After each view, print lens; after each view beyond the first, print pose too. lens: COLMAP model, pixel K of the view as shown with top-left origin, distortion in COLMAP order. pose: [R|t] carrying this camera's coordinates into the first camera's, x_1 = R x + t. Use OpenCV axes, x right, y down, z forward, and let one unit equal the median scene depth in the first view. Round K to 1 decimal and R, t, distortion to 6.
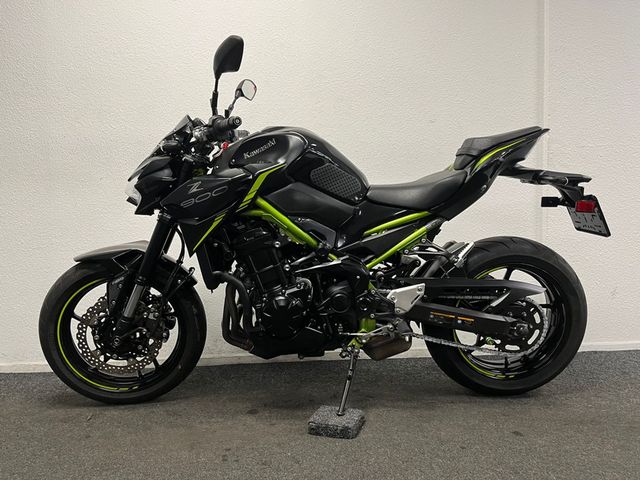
lens RADIAL K [[481.3, 0, 320.0], [0, 481.3, 240.0], [0, 0, 1]] dist [0.068165, -0.113492]
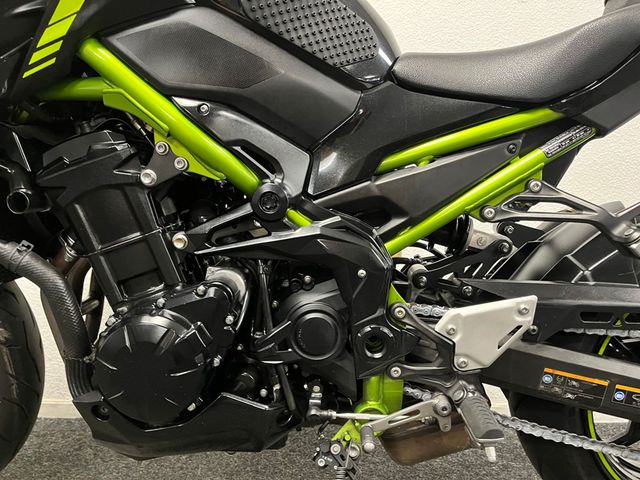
lens RADIAL K [[481.3, 0, 320.0], [0, 481.3, 240.0], [0, 0, 1]] dist [0.068165, -0.113492]
pose [[0.996931, 0.034839, -0.070107, 0.071038], [-0.035079, 0.999382, -0.002197, 0.052438], [0.069987, 0.004650, 0.997537, 0.602948]]
